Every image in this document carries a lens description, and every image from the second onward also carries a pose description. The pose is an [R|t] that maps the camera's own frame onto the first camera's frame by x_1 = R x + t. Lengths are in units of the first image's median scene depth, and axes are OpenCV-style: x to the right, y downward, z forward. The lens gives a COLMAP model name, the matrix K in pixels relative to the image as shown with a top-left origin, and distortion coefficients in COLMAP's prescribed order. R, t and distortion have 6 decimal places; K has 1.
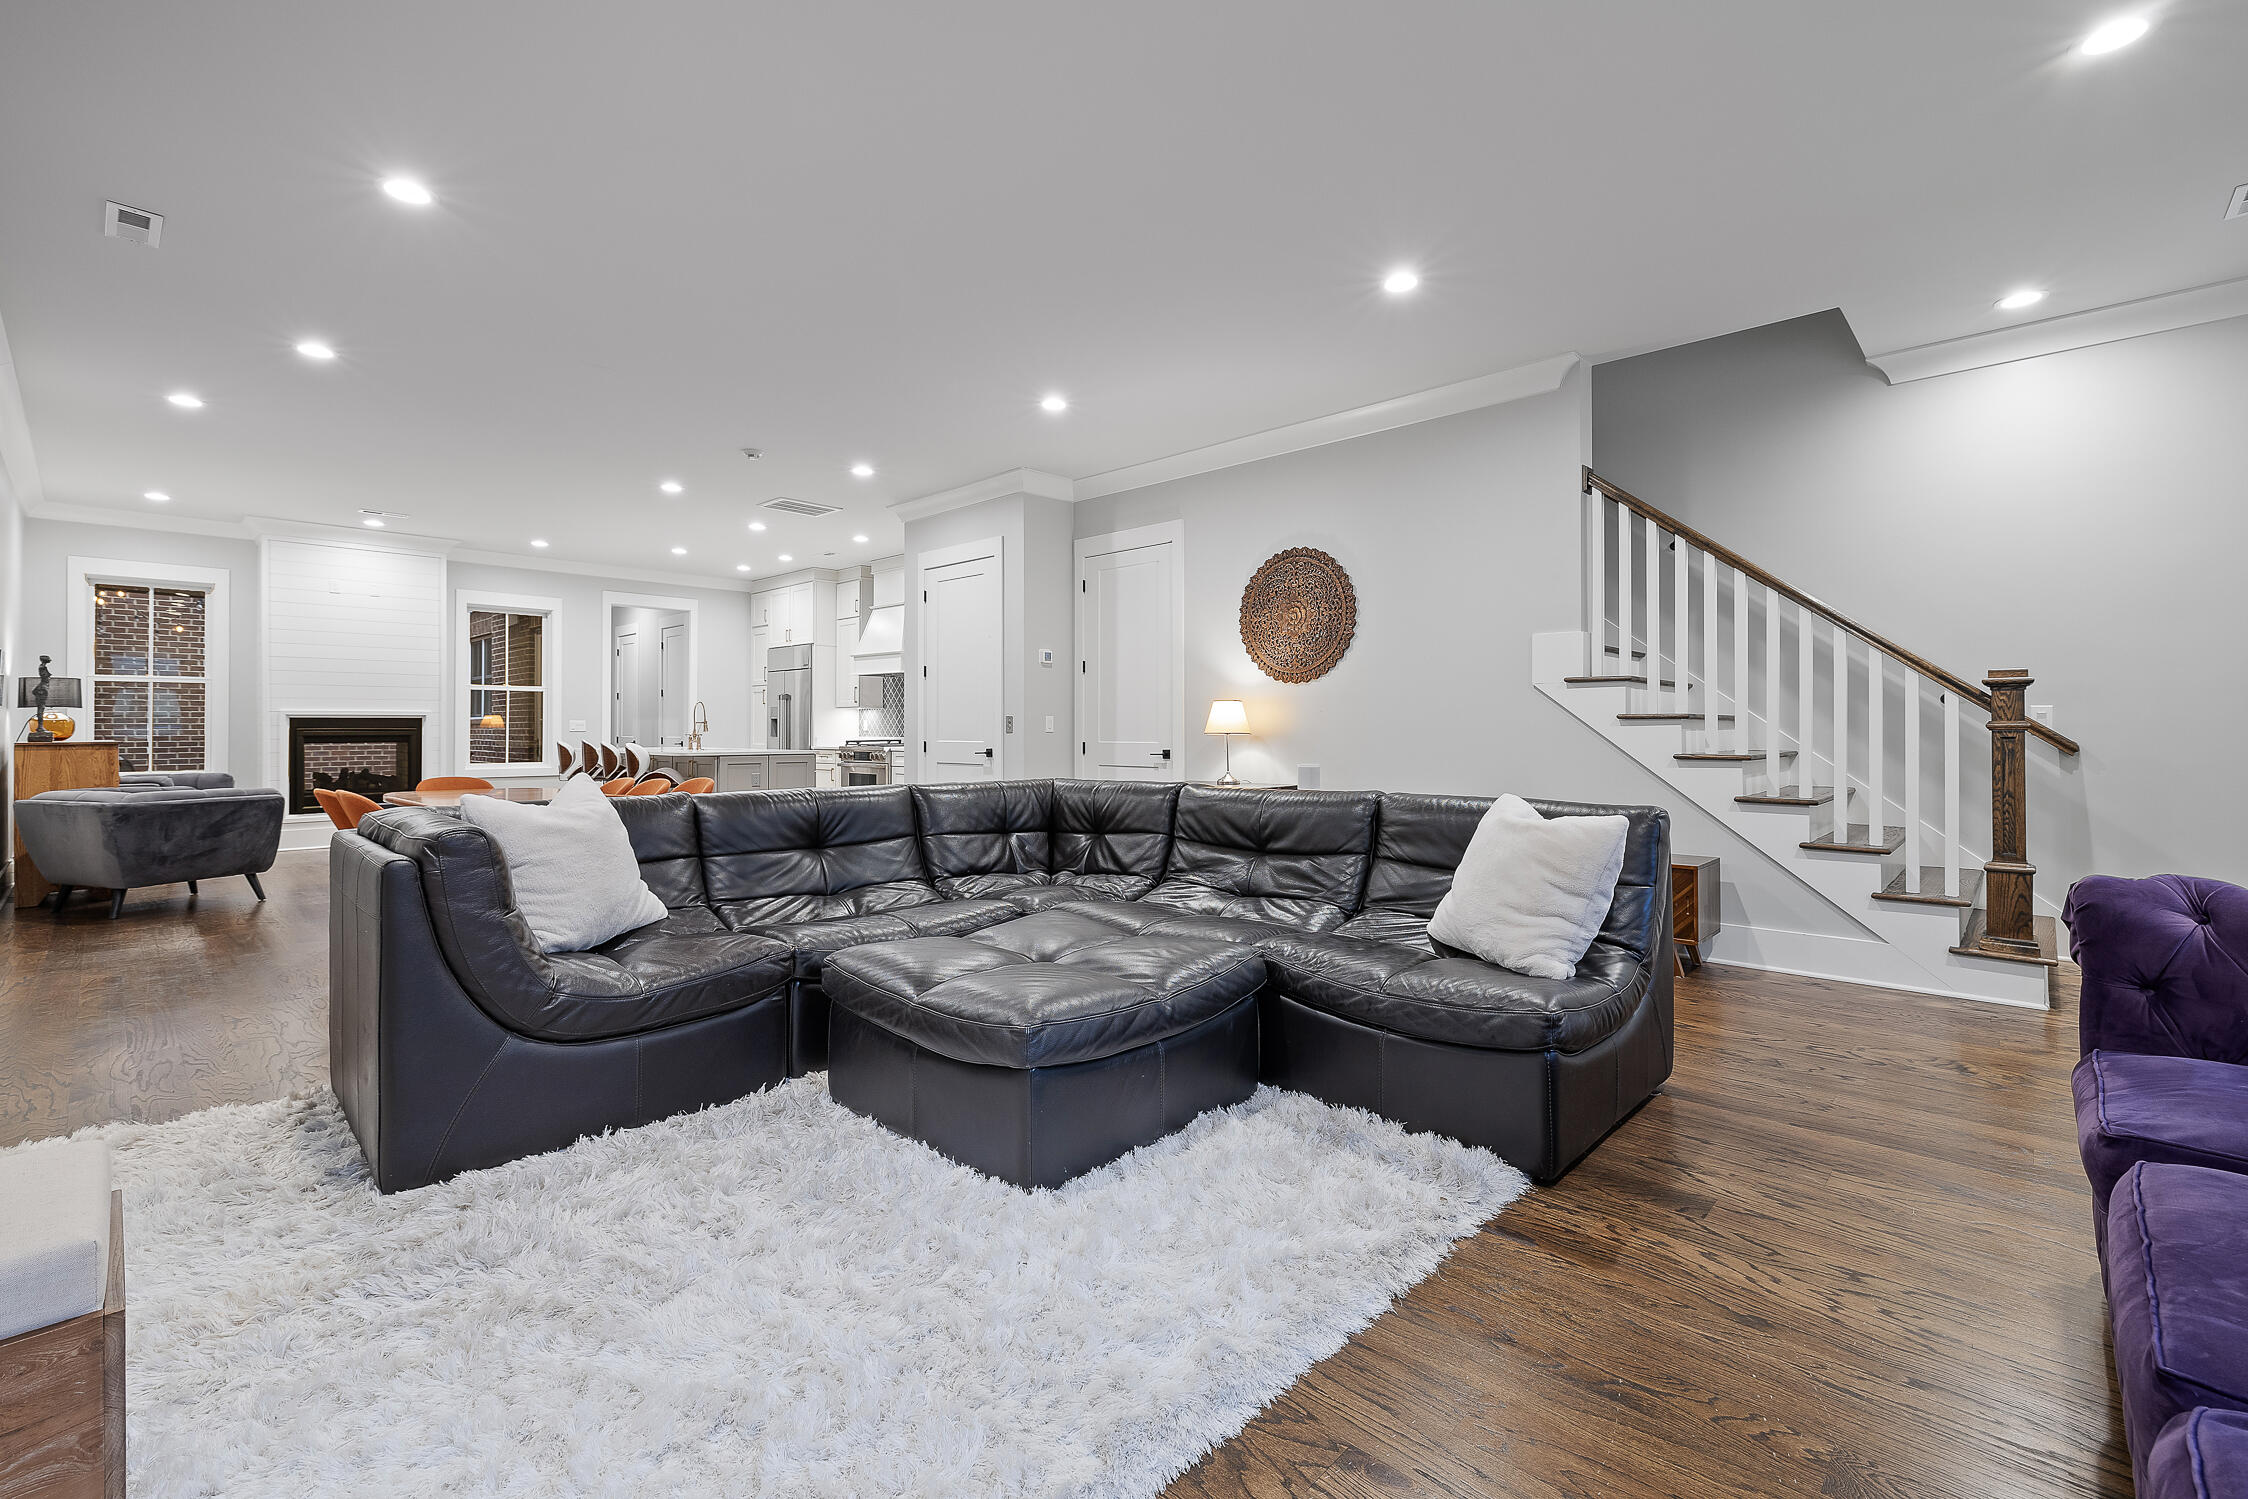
lens RADIAL K [[967.3, 0, 1125.8], [0, 967.3, 725.4], [0, 0, 1]] dist [0.002250, -0.000108]
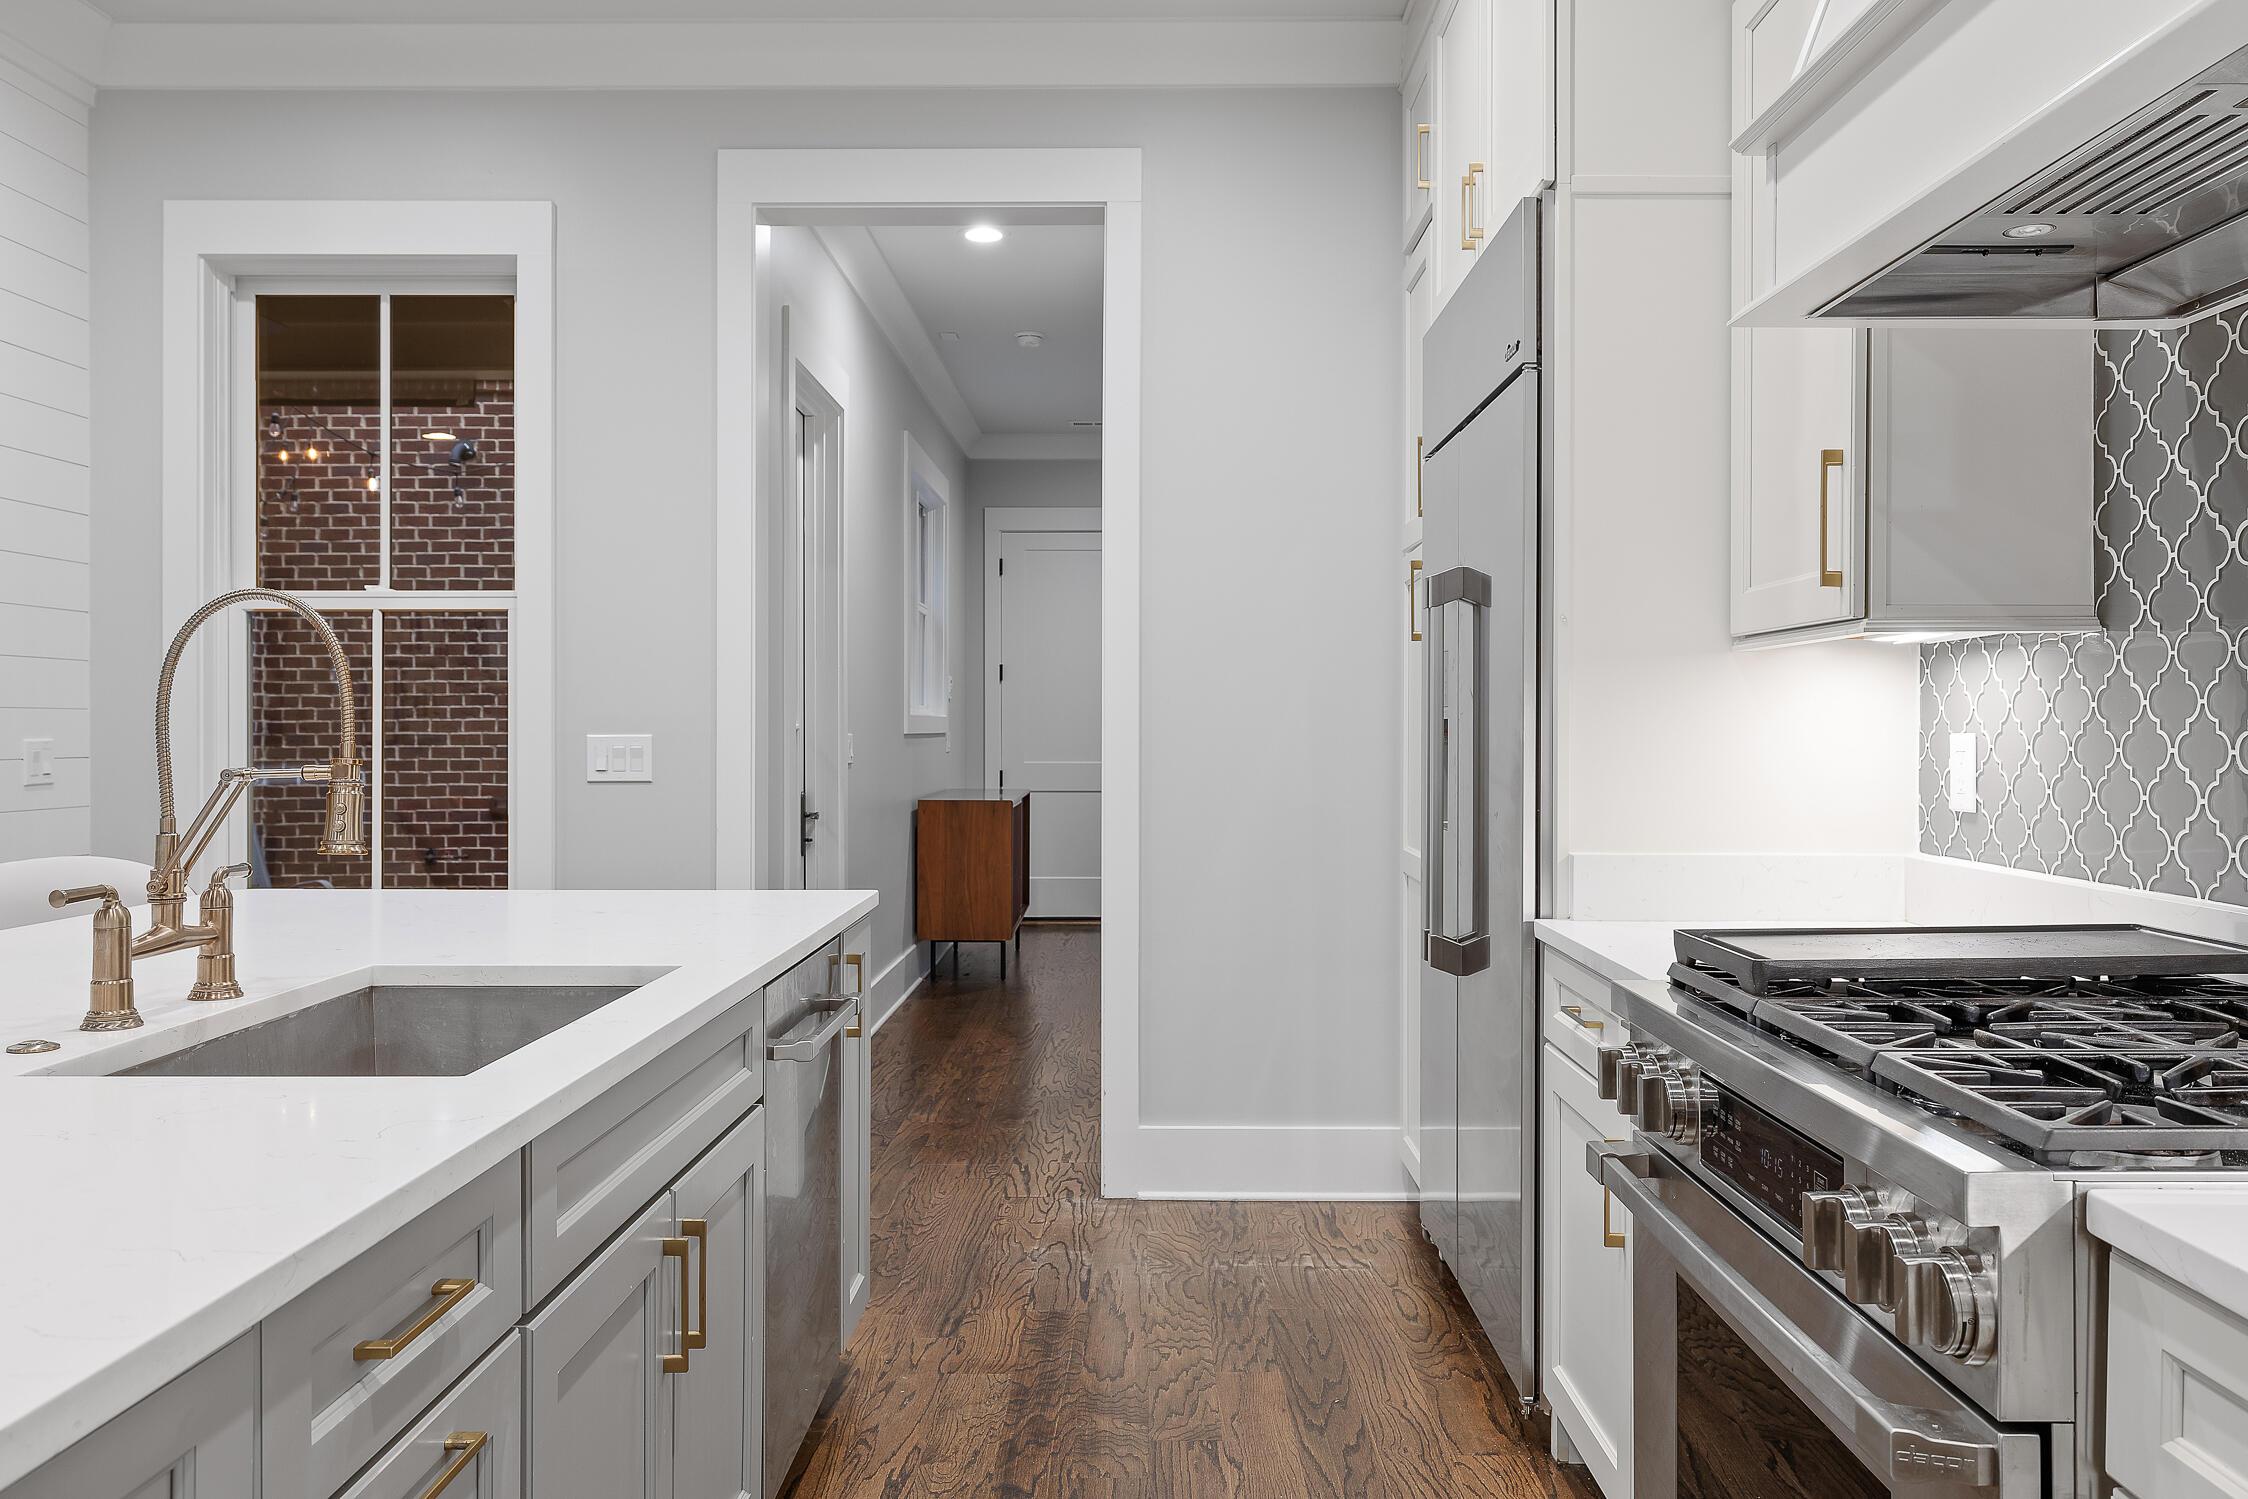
lens RADIAL K [[1734.2, 0, 1133.8], [0, 1734.2, 724.0], [0, 0, 1]] dist [-0.000511, 0.002403]
pose [[0.683149, -0.001344, -0.730278, -0.236411], [0.003758, 0.999992, 0.001675, -0.009640], [0.730270, -0.003889, 0.683148, 1.021971]]
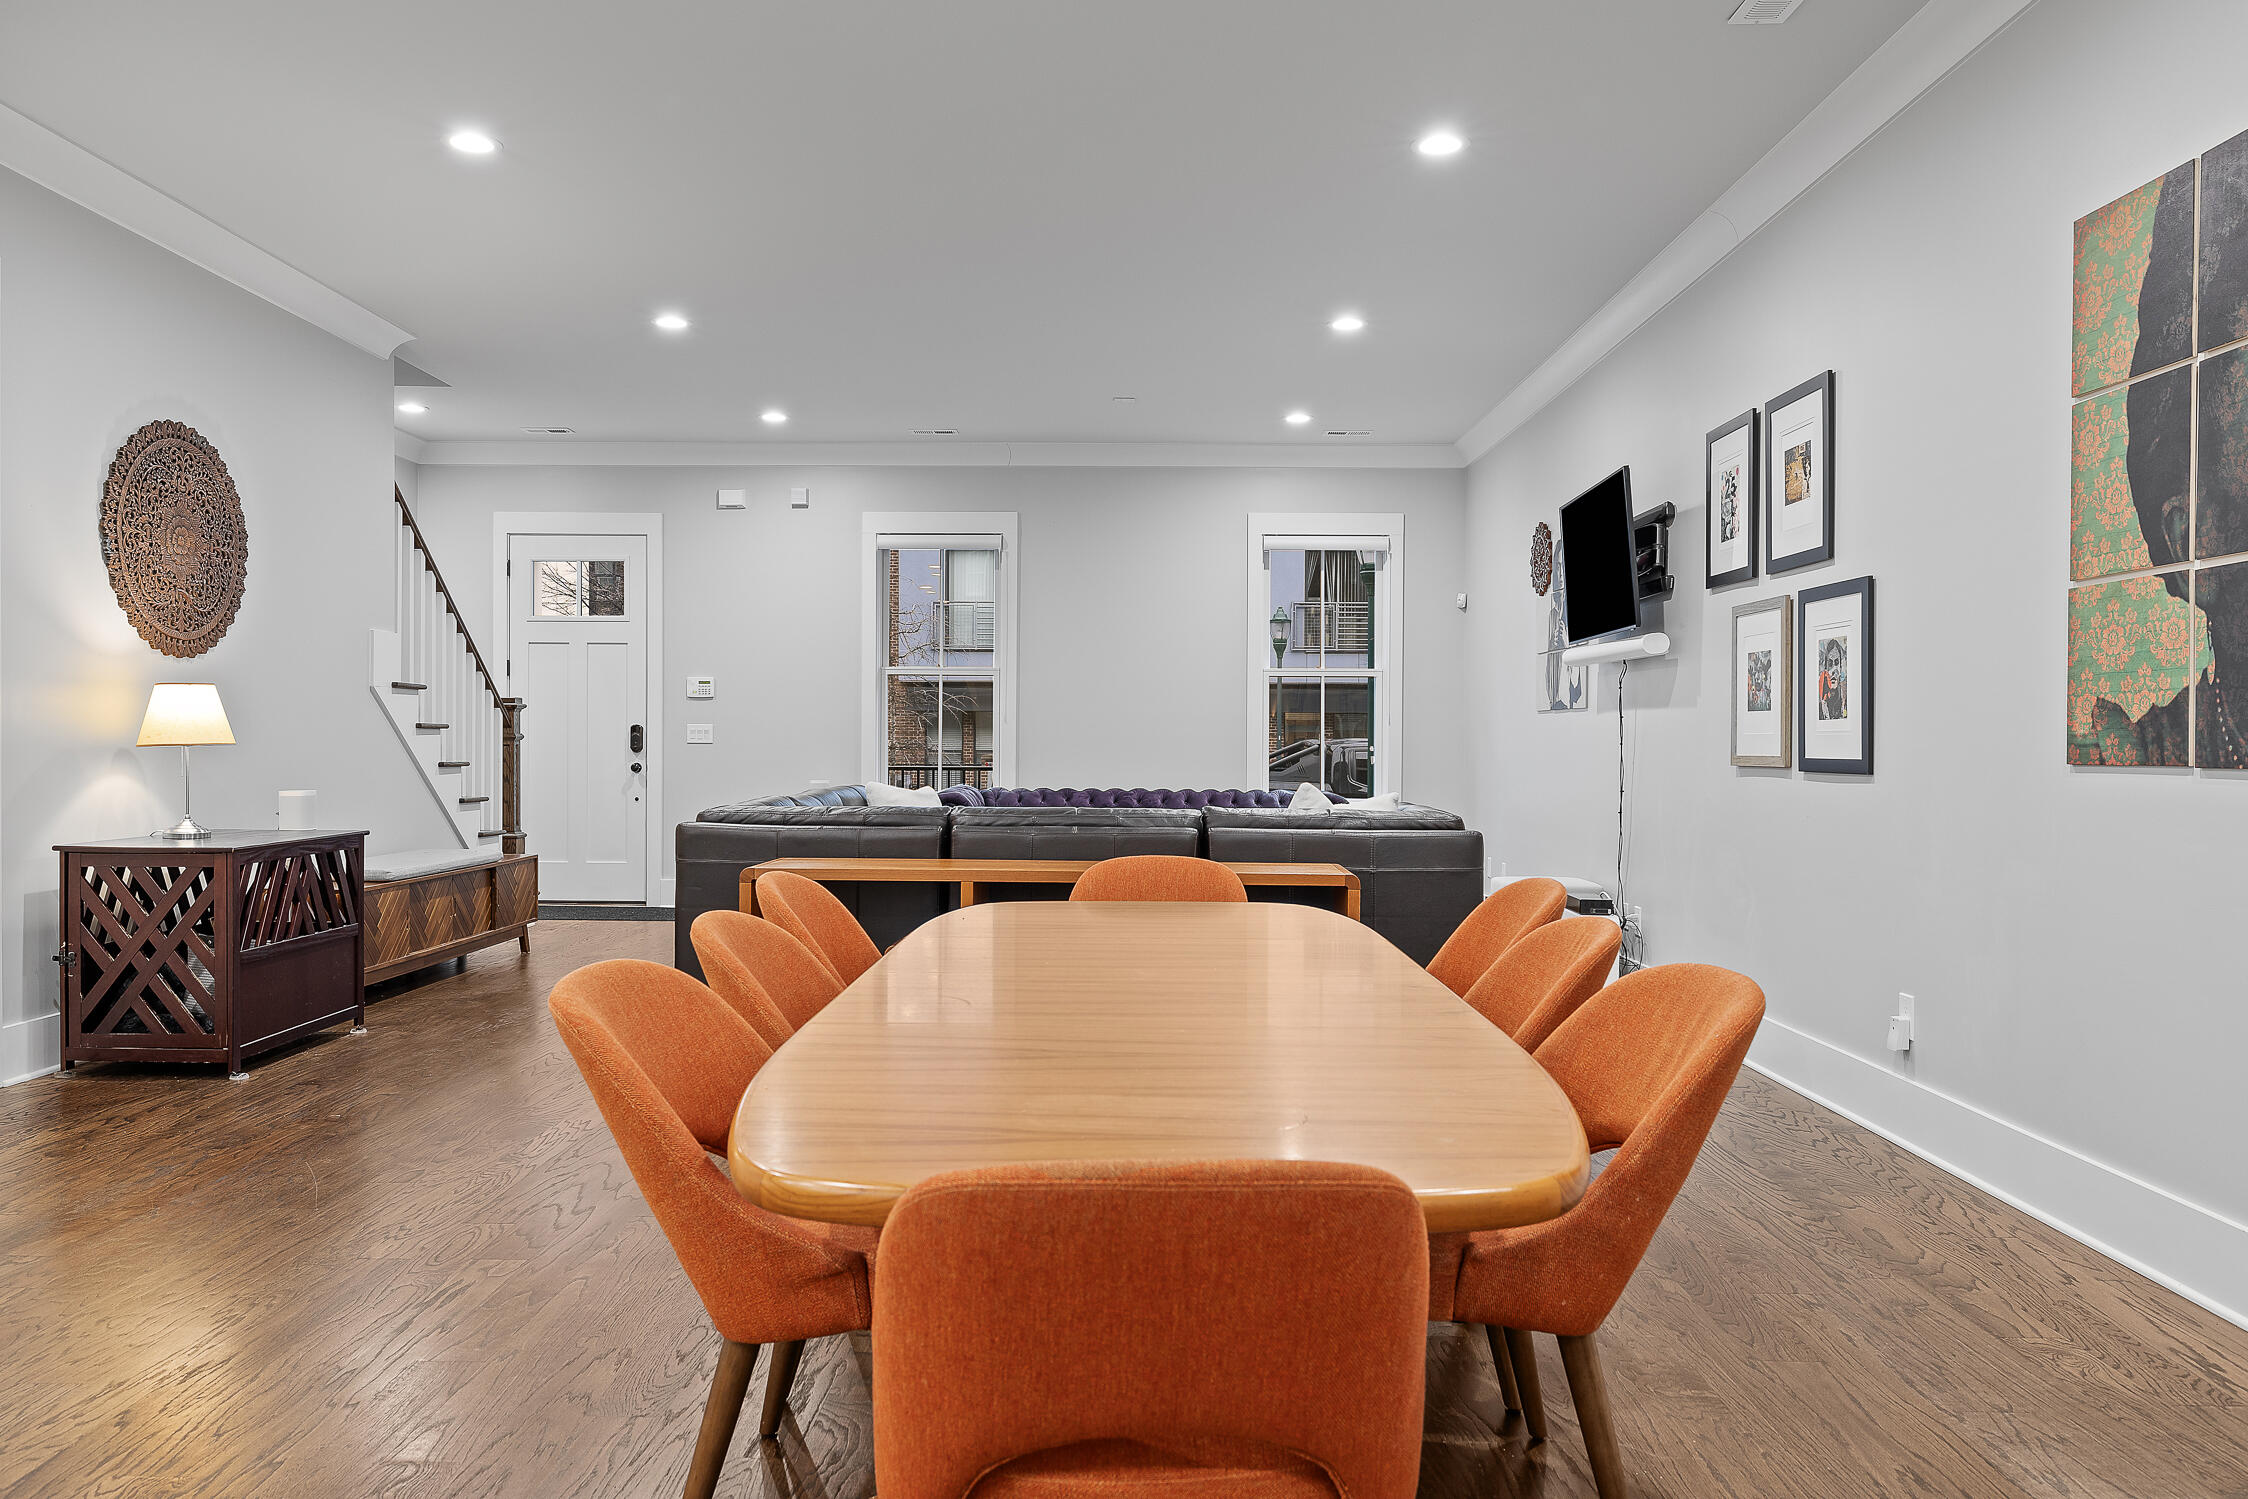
lens RADIAL K [[1609.7, 0, 1099.9], [0, 1609.7, 749.3], [0, 0, 1]] dist [-0.004199, 0.002954]
pose [[-0.673975, -0.006777, 0.738723, -0.637420], [-0.009622, 0.999954, 0.000395, 0.004214], [-0.738691, -0.006842, -0.674009, 0.870038]]
